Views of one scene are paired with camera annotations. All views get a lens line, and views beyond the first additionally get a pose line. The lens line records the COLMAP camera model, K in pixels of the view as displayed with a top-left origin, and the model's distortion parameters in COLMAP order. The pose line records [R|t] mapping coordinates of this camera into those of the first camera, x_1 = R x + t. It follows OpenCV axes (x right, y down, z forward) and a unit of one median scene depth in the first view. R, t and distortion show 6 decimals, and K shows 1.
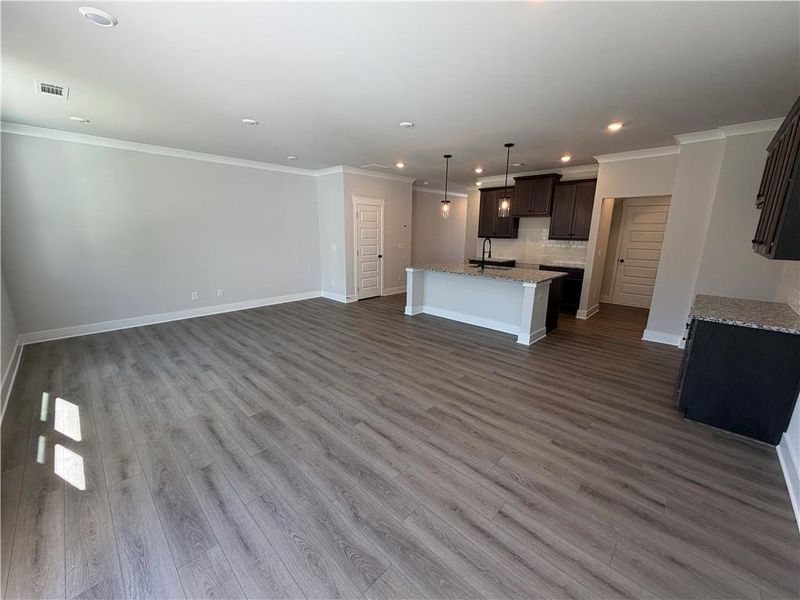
lens RADIAL K [[320.7, 0, 400.0], [0, 320.7, 300.0], [0, 0, 1]] dist [-0.000282, -0.000108]
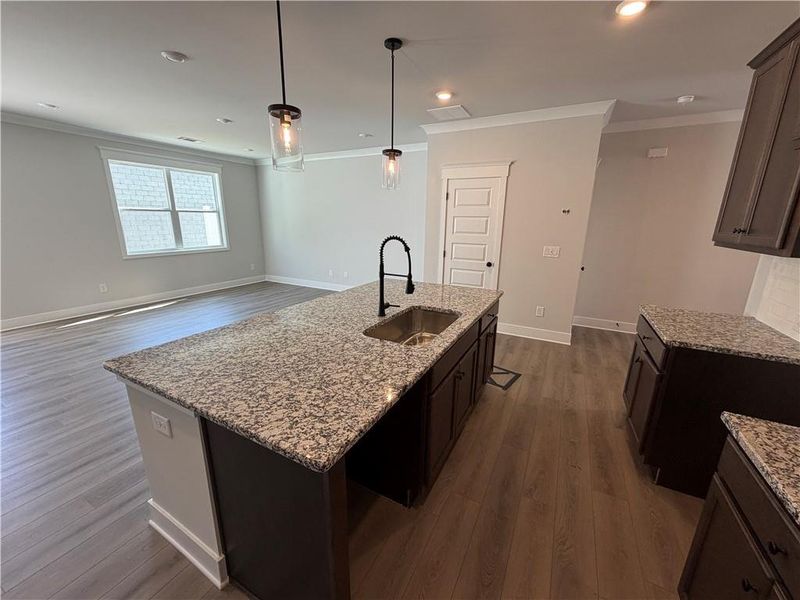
lens RADIAL K [[312.5, 0, 399.1], [0, 312.5, 296.7], [0, 0, 1]] dist [-0.001485, -0.000186]
pose [[0.267375, 0.219219, -0.938325, 0.610488], [-0.214497, 0.962886, 0.163836, -0.185125], [0.939416, 0.157462, 0.304473, 0.910511]]
